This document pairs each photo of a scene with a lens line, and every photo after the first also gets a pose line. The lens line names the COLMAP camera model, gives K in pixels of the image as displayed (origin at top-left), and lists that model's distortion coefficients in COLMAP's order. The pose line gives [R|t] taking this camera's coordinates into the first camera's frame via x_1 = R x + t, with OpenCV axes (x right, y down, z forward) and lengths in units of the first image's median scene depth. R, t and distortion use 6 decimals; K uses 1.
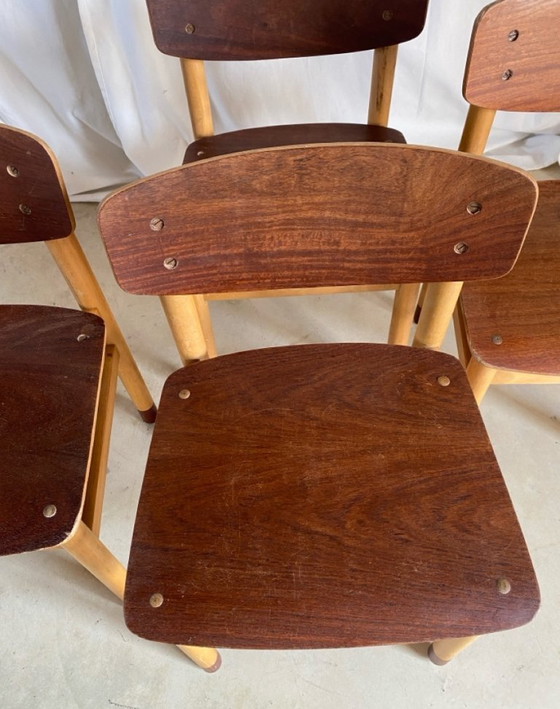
lens RADIAL K [[574.2, 0, 279.1], [0, 574.2, 370.2], [0, 0, 1]] dist [-0.002665, -0.012353]
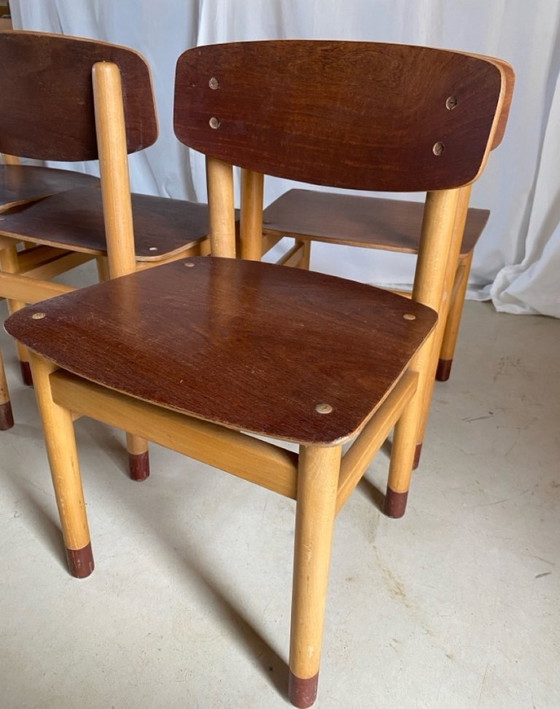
lens RADIAL K [[577.3, 0, 280.0], [0, 577.3, 354.5], [0, 0, 1]] dist [-0.003455, -0.004149]
pose [[0.847482, 0.314172, -0.427867, 0.660258], [-0.475098, 0.808448, -0.347410, 0.622400], [0.236762, 0.497702, 0.834408, 0.234141]]
